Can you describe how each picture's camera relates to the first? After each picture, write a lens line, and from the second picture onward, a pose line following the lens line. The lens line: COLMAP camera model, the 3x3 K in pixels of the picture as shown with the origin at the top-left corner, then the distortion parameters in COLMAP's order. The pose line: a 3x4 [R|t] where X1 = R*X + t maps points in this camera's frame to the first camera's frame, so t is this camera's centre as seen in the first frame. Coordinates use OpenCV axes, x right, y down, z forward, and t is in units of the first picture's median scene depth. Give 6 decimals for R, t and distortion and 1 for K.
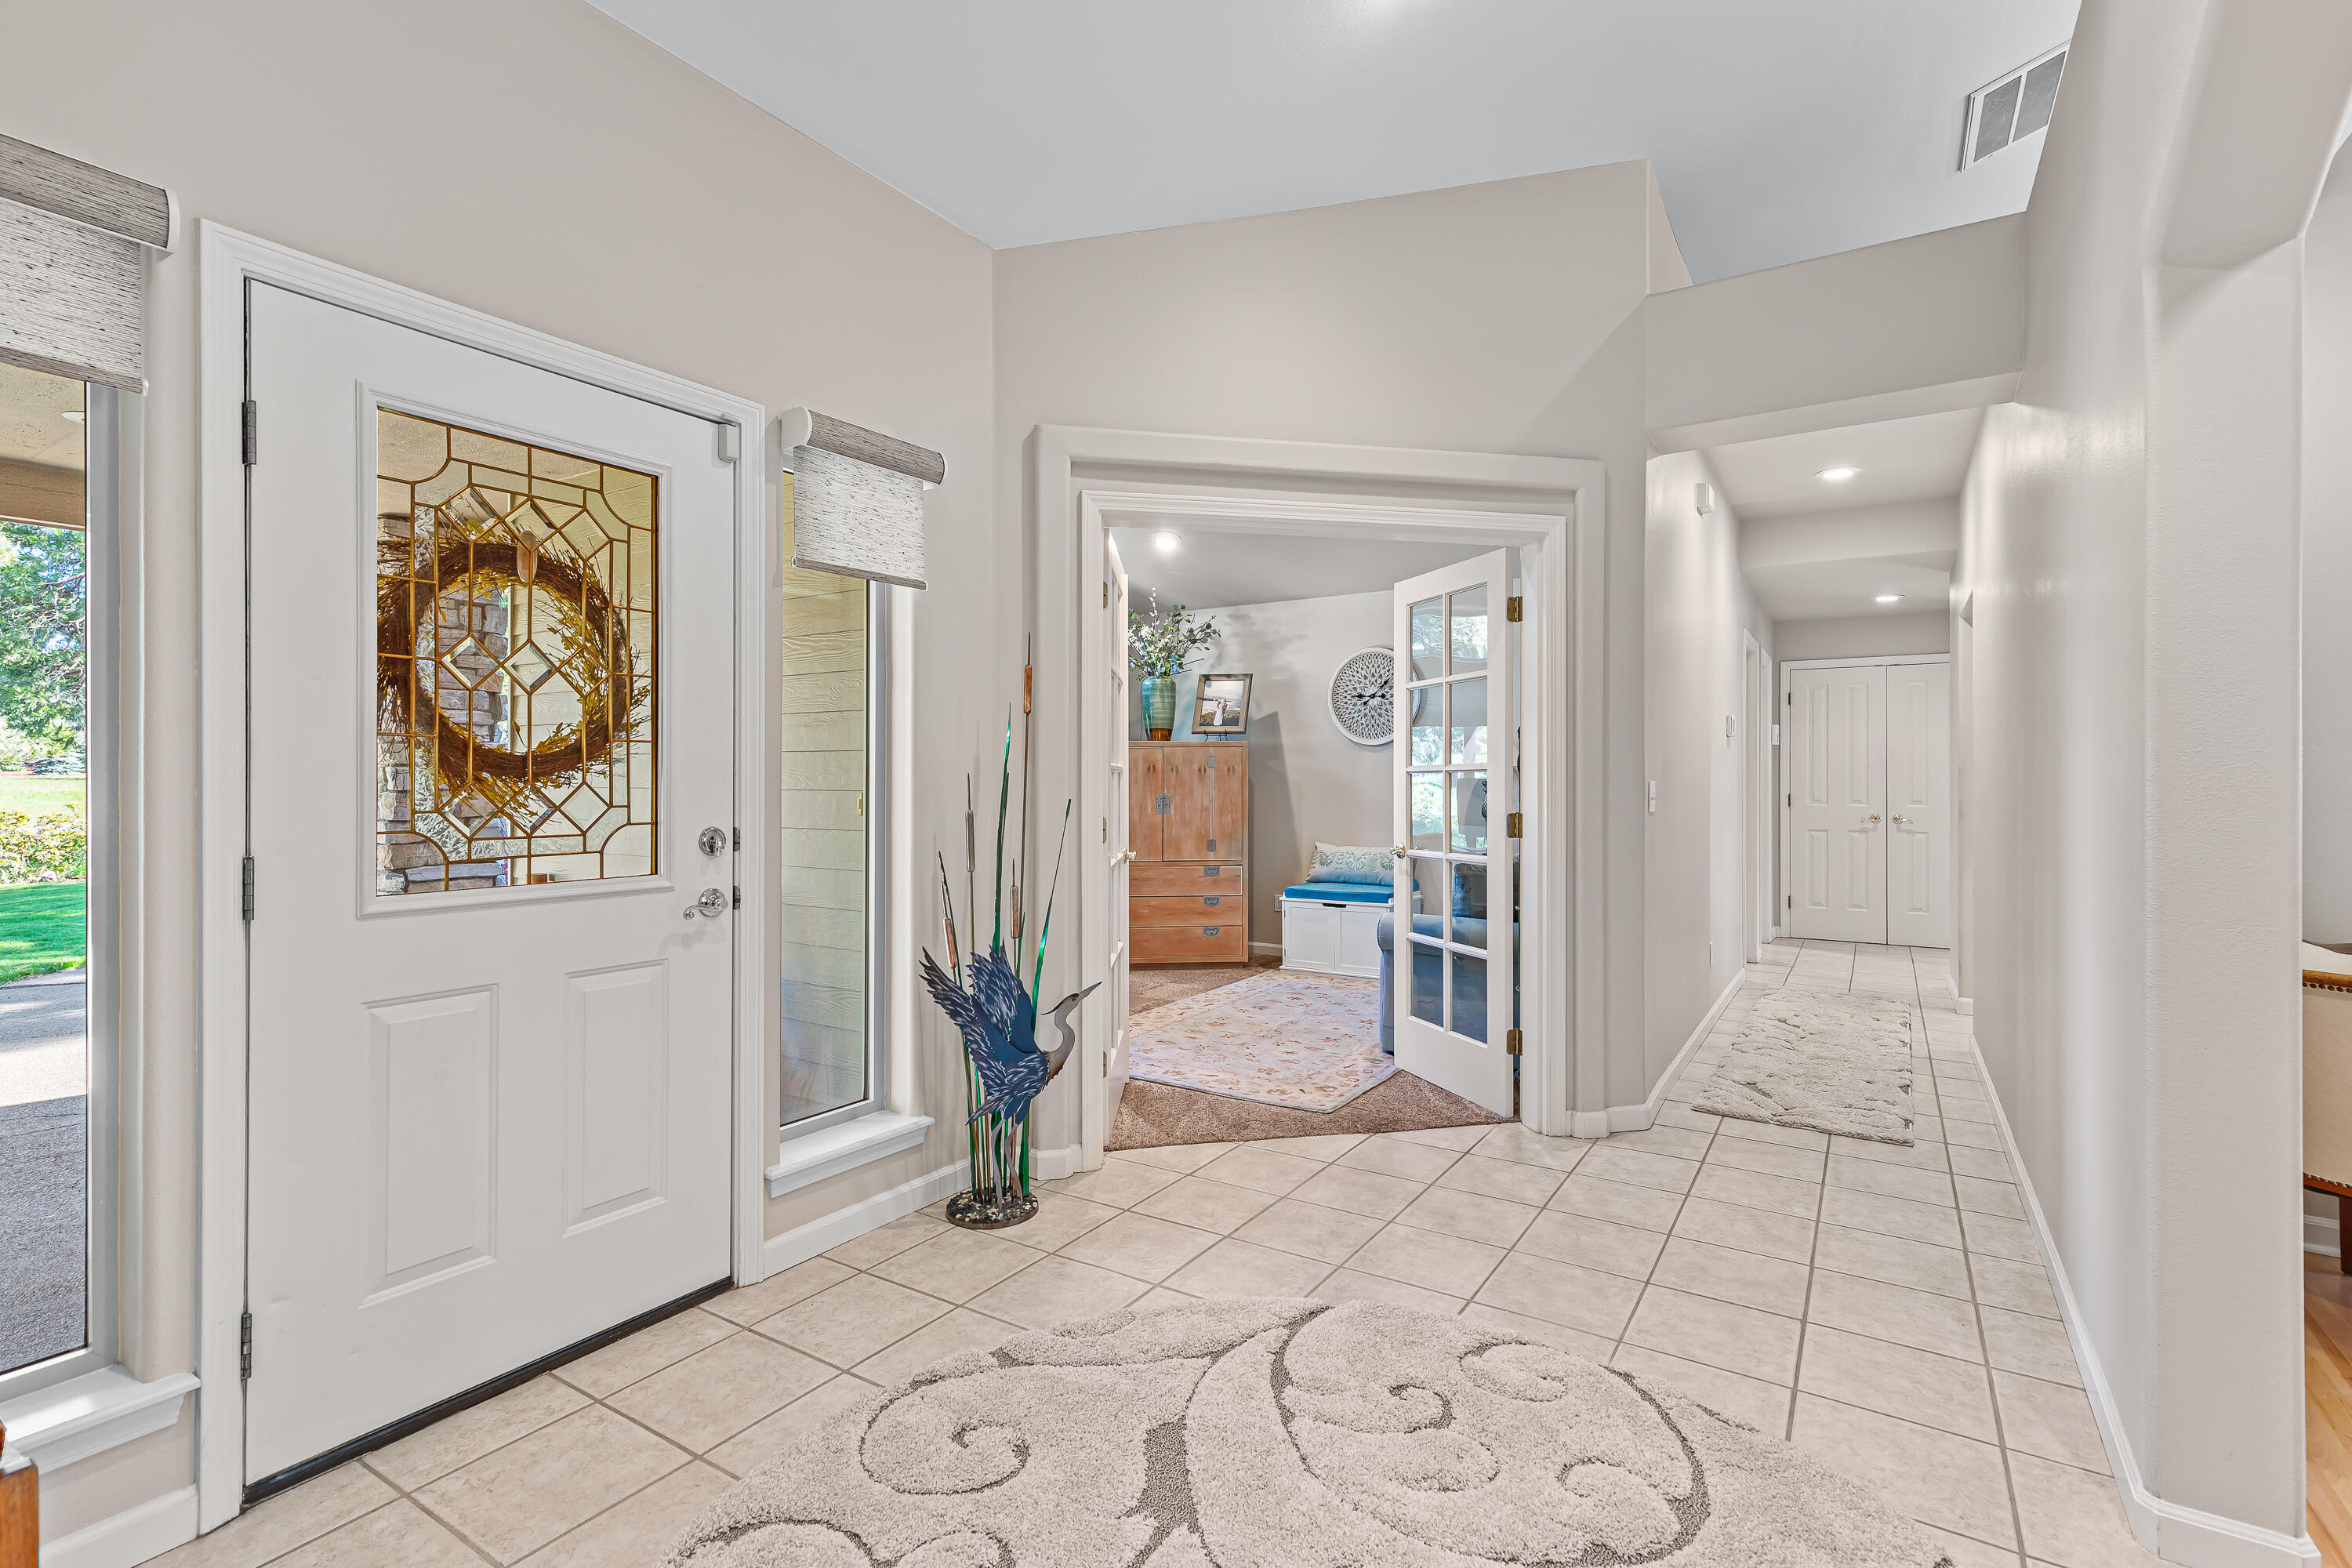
lens RADIAL K [[1089.1, 0, 1176.0], [0, 1089.1, 784.0], [0, 0, 1]] dist [-0.000283, -0.000078]
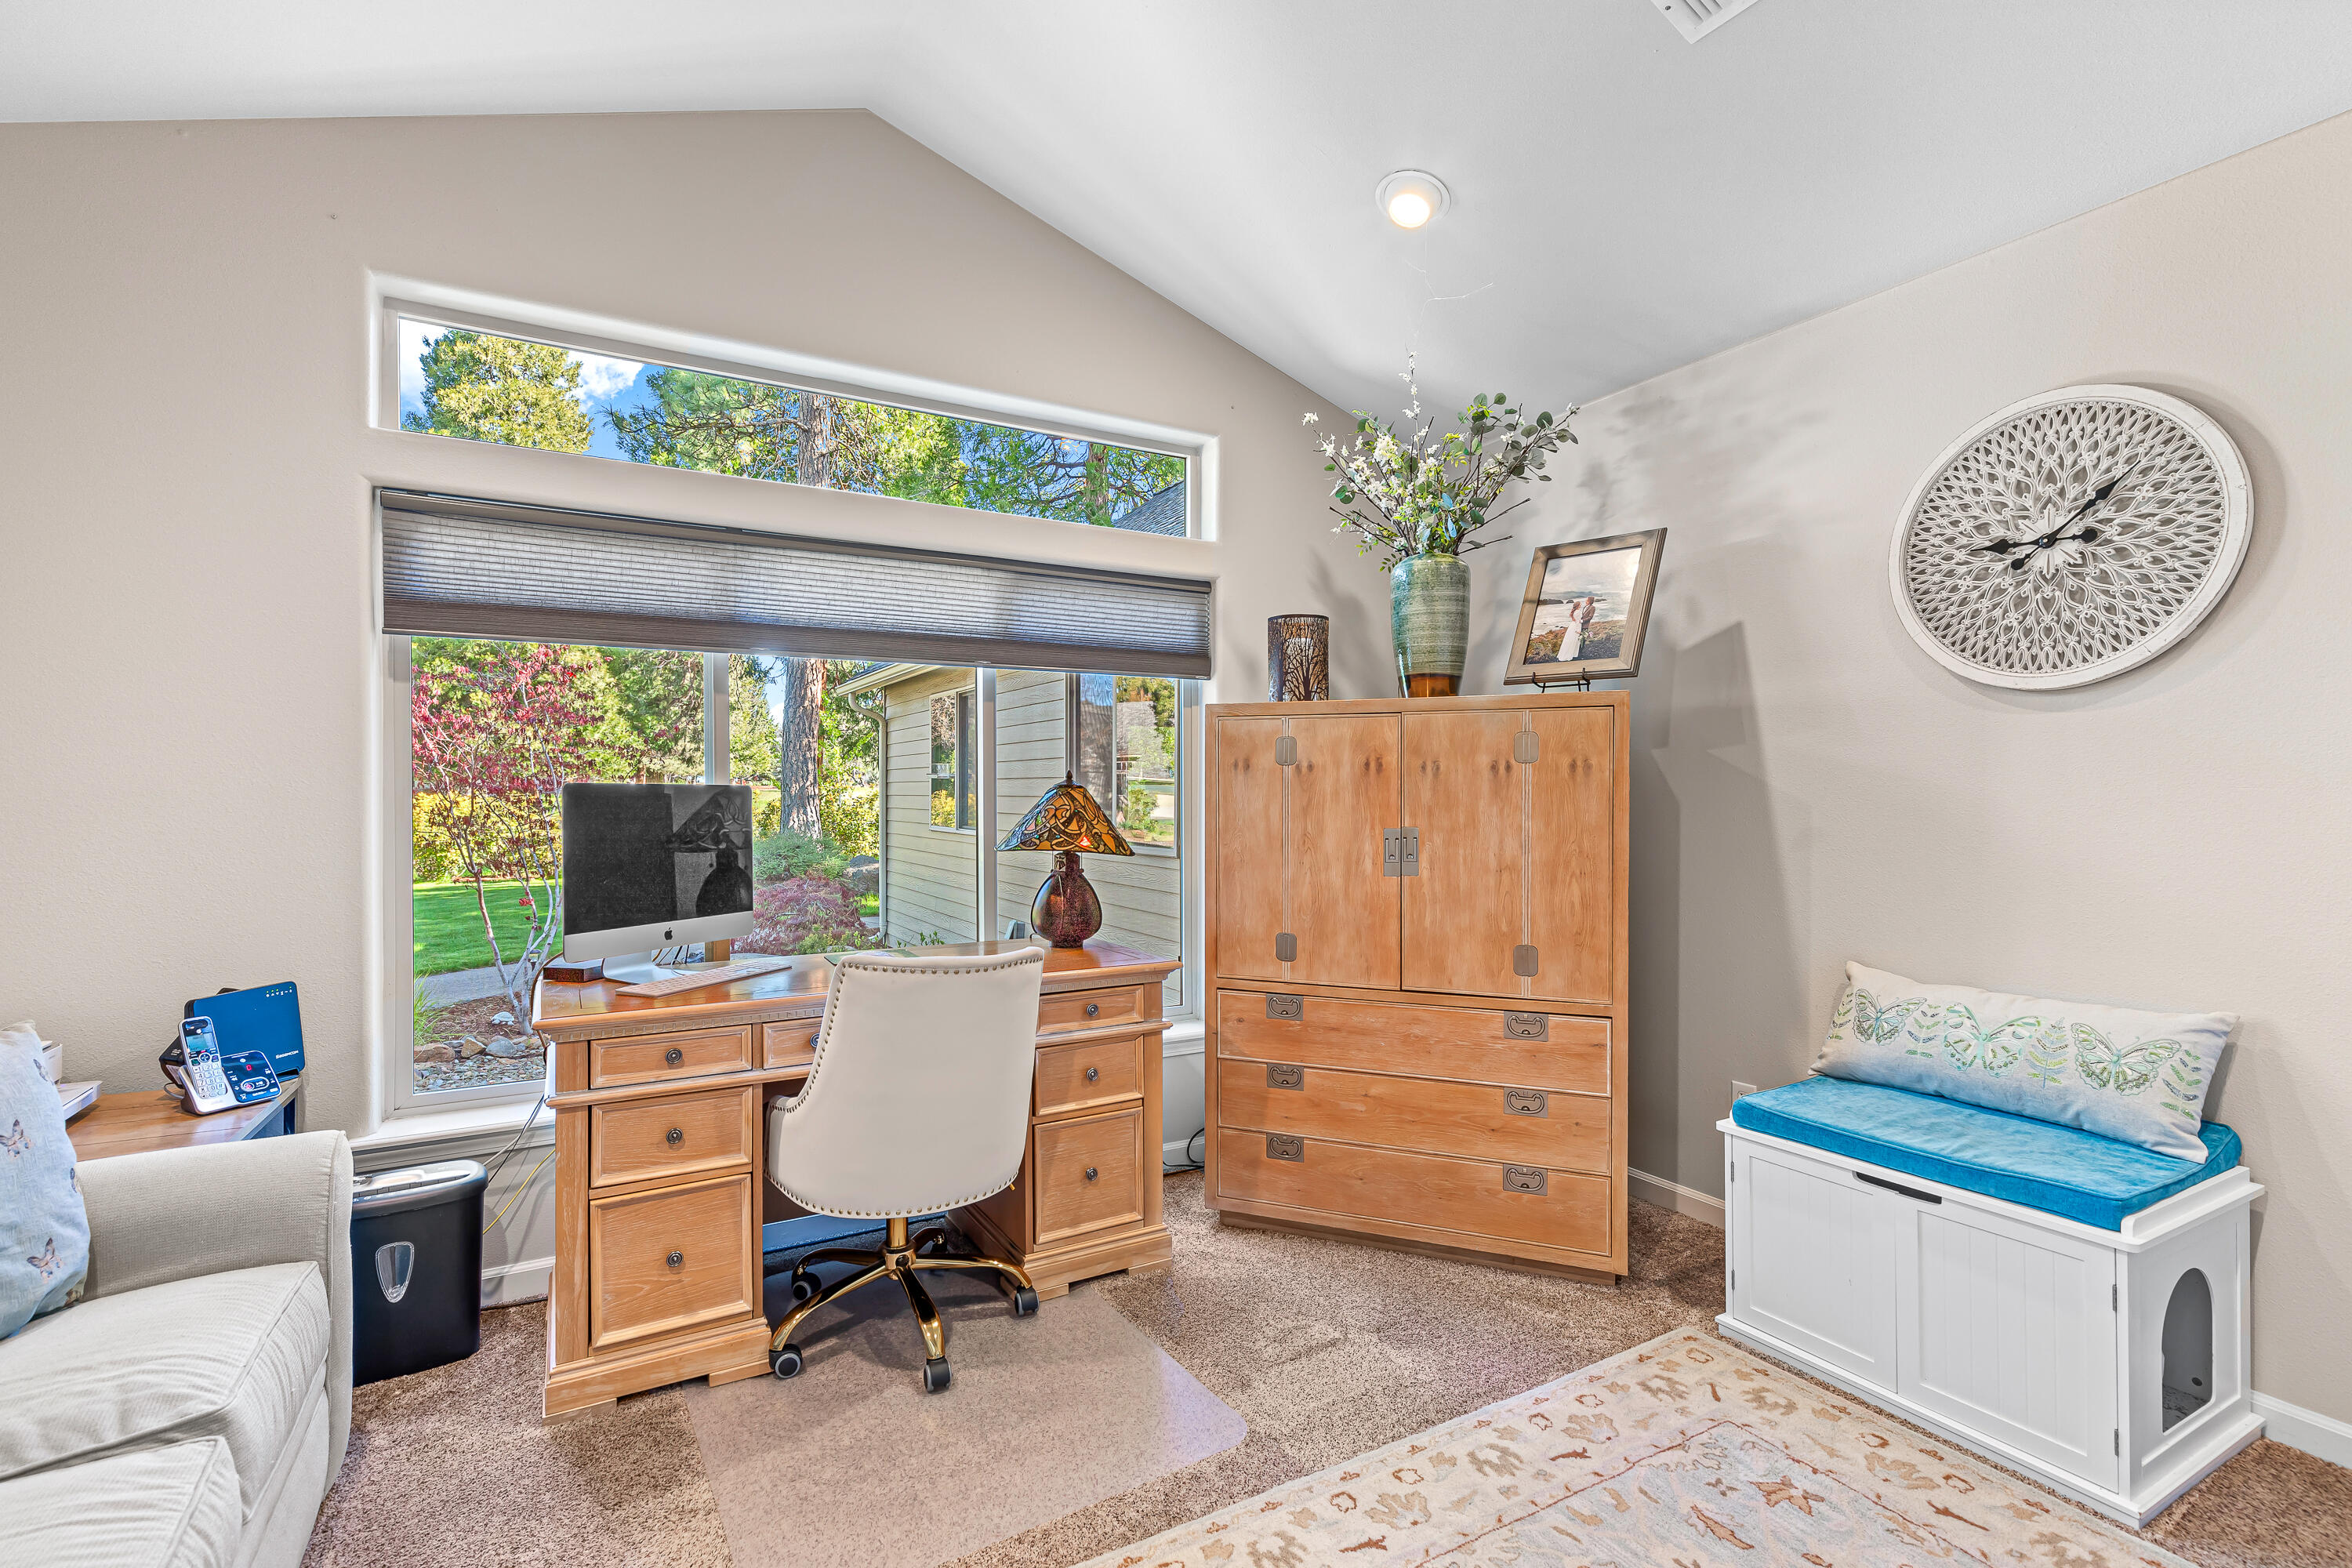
lens RADIAL K [[1080.4, 0, 1170.9], [0, 1080.4, 797.5], [0, 0, 1]] dist [0.002766, 0.000181]
pose [[0.883452, 0.003577, -0.468507, 0.098626], [-0.003248, 0.999994, 0.001510, -0.002252], [0.468510, 0.000187, 0.883458, 0.579631]]
